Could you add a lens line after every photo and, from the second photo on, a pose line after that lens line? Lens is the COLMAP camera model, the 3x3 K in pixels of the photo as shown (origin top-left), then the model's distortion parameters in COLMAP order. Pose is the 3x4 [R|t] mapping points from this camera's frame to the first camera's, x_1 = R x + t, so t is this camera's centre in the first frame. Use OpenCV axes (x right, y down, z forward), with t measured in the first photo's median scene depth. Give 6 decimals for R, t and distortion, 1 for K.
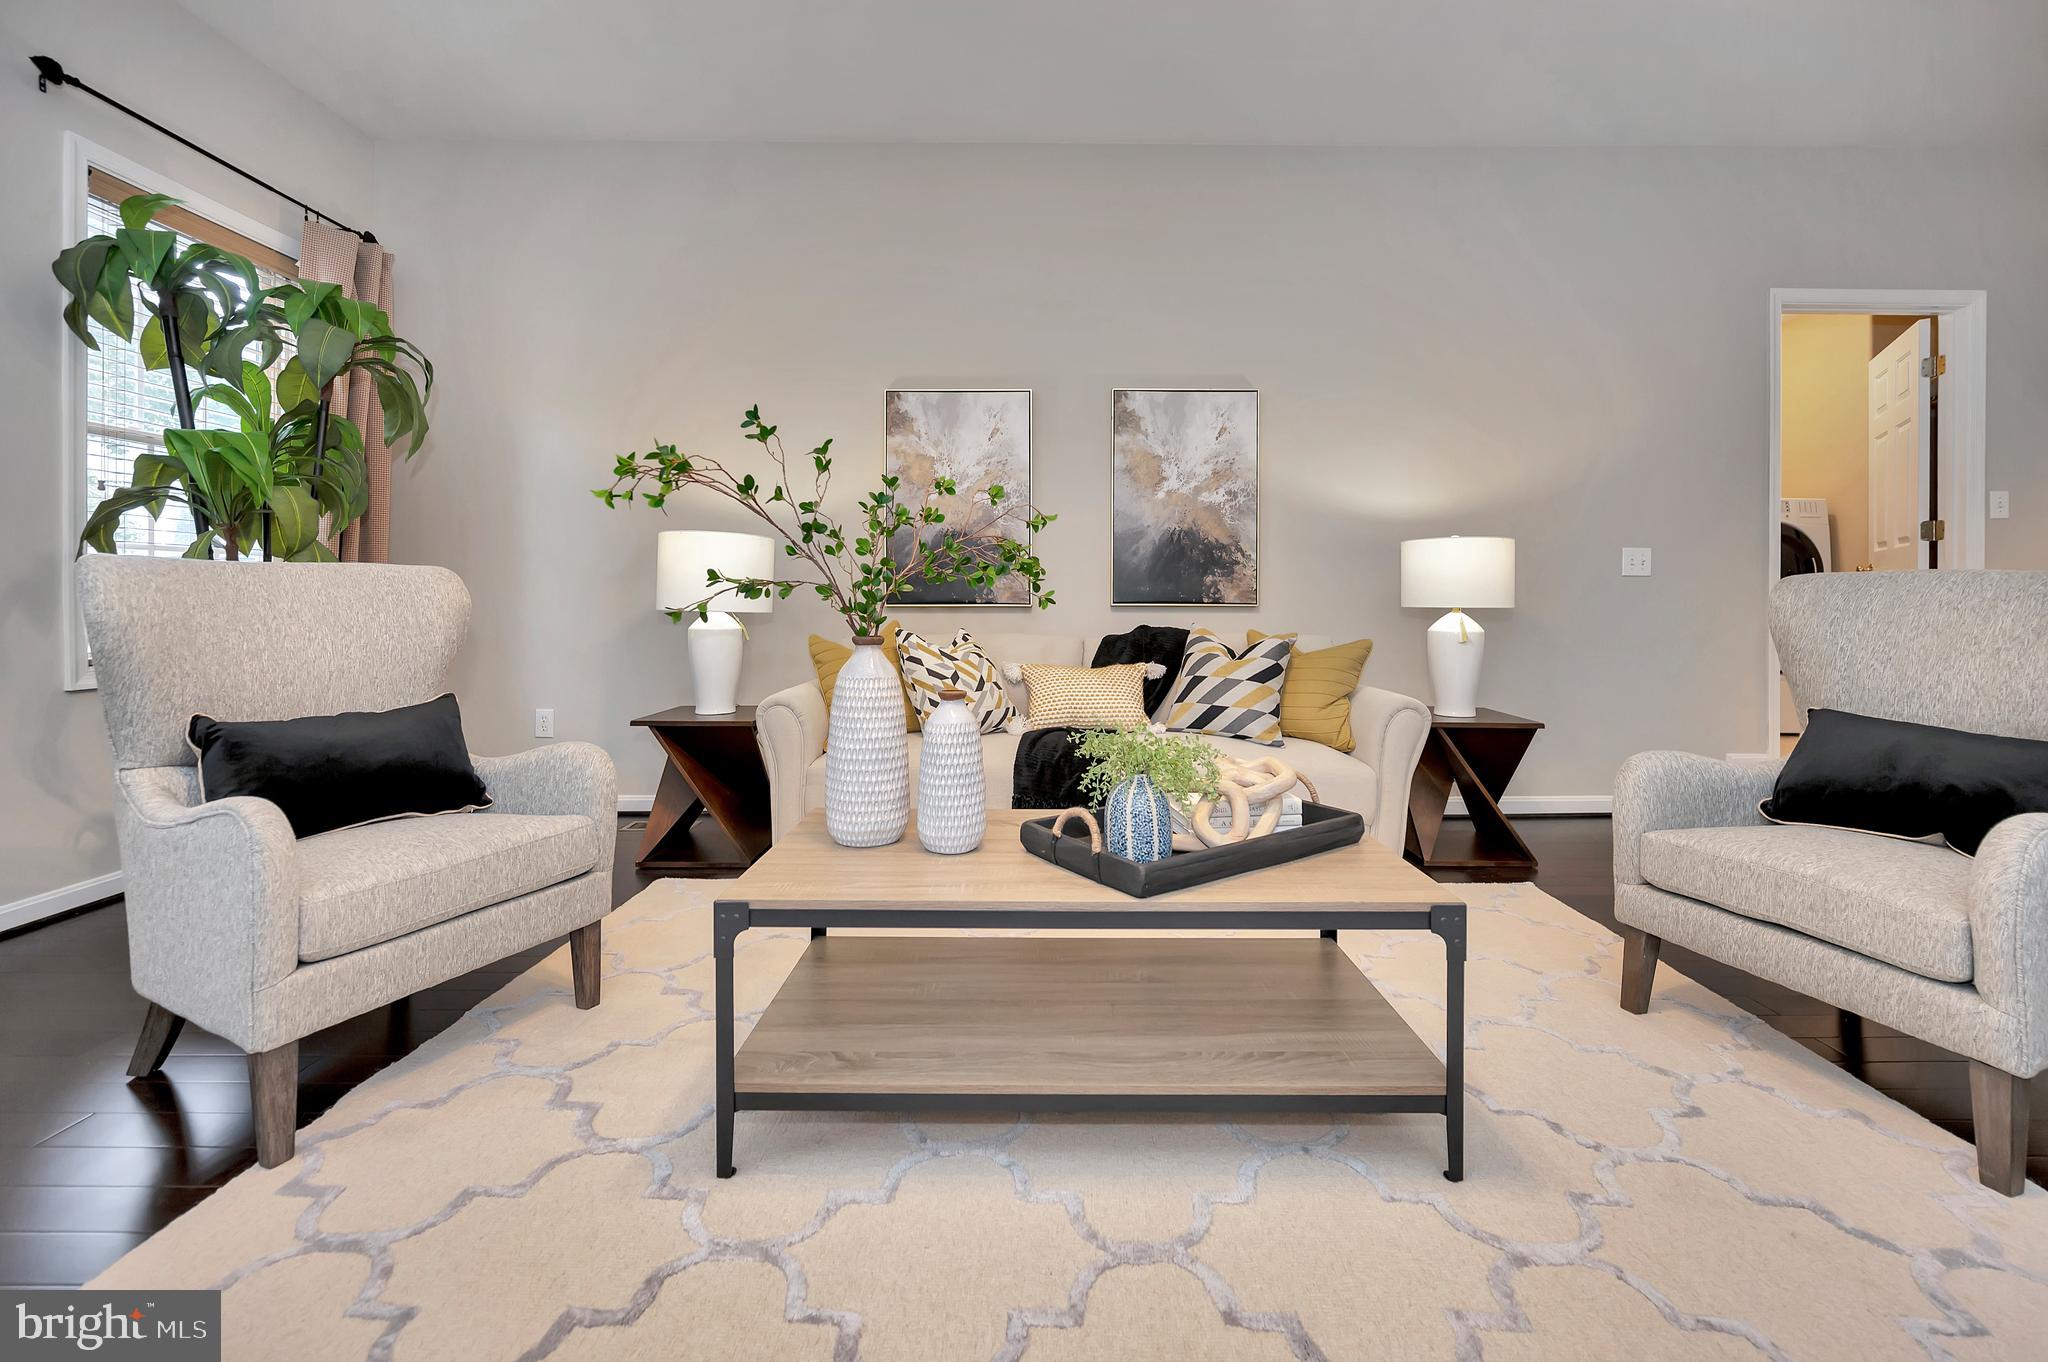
lens RADIAL K [[839.5, 0, 1028.1], [0, 839.5, 600.0], [0, 0, 1]] dist [-0.000535, 0.000158]
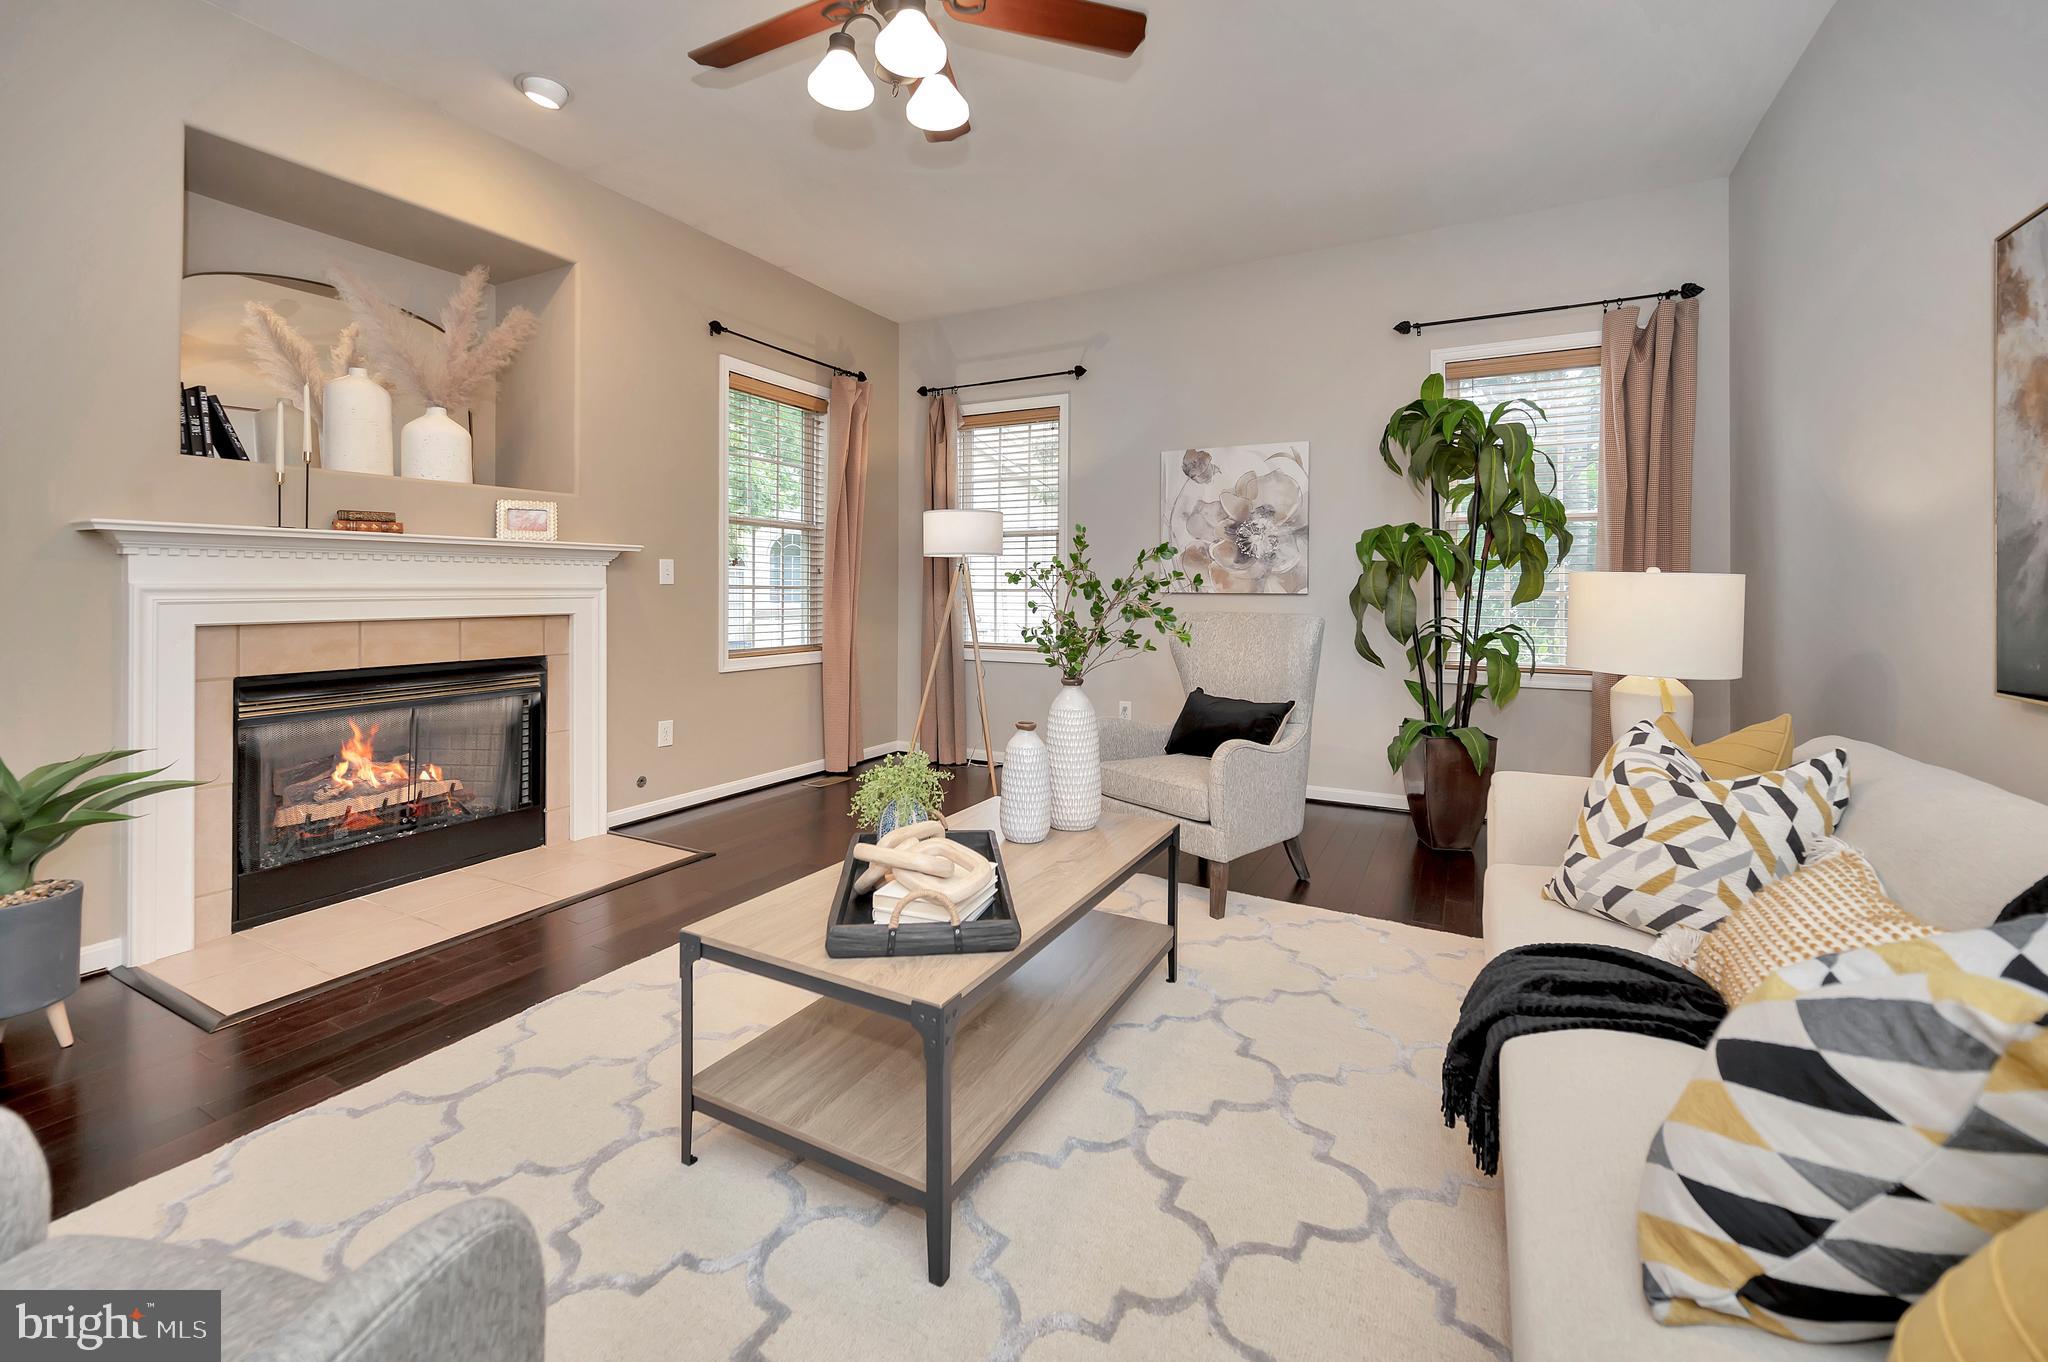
lens RADIAL K [[845.8, 0, 1028.6], [0, 845.8, 575.1], [0, 0, 1]] dist [-0.002302, -0.000441]
pose [[-0.466377, -0.020788, -0.884342, 0.569460], [-0.010588, 0.999783, -0.017918, -0.052210], [0.884523, 0.001007, -0.466496, 0.832713]]
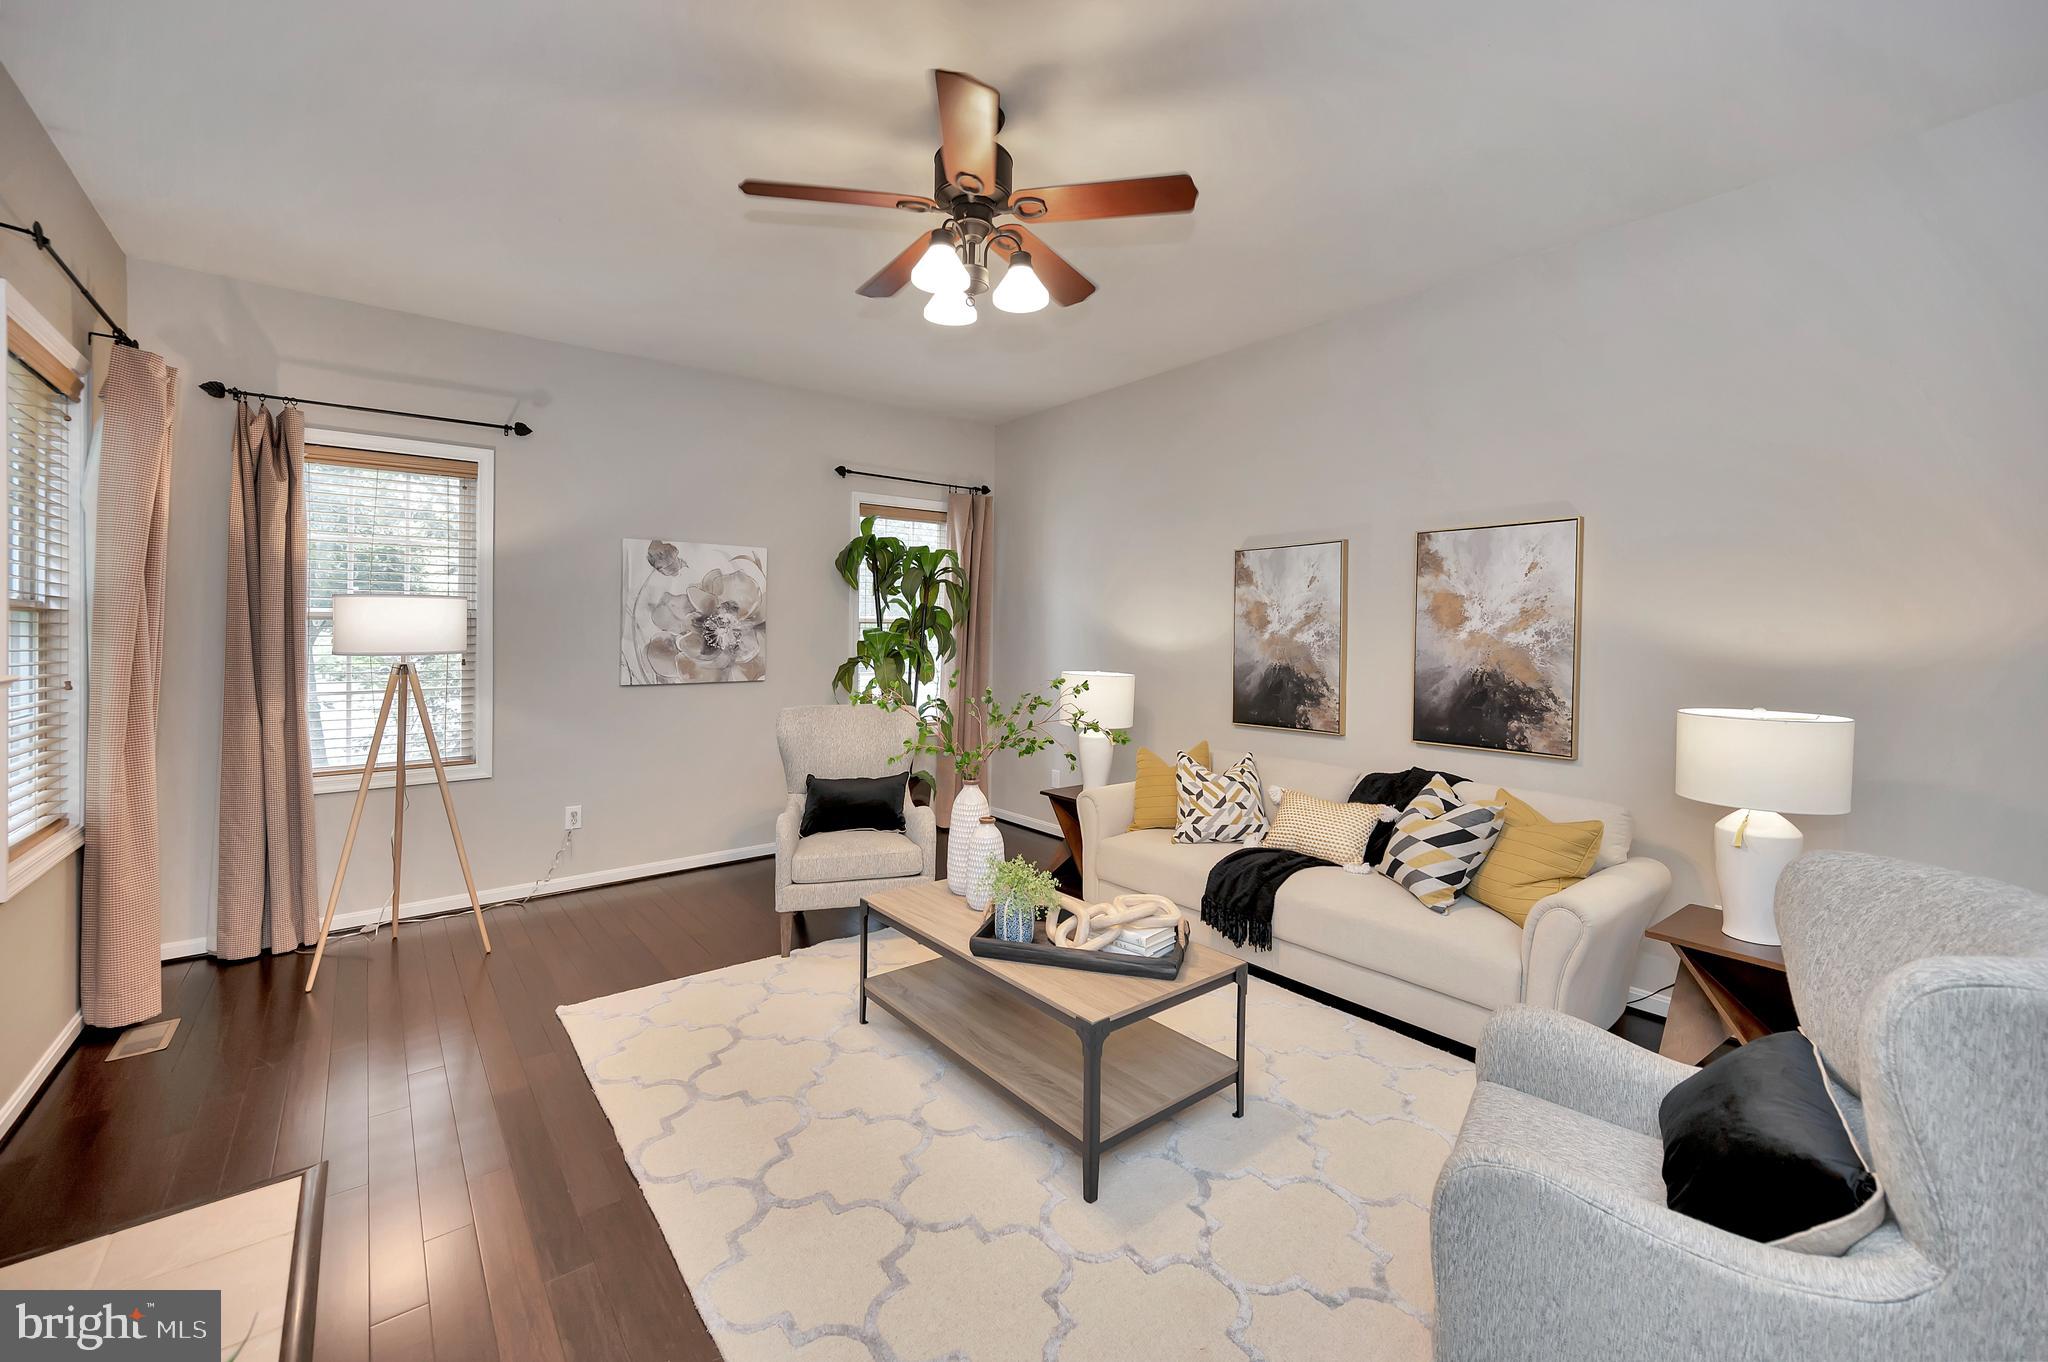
lens RADIAL K [[824.5, 0, 1031.8], [0, 824.5, 642.5], [0, 0, 1]] dist [0.003971, 0.000215]
pose [[0.633840, 0.009103, -0.773411, 0.661837], [-0.004239, 0.999957, 0.008296, -0.137981], [0.773453, -0.001980, 0.633851, -0.008738]]
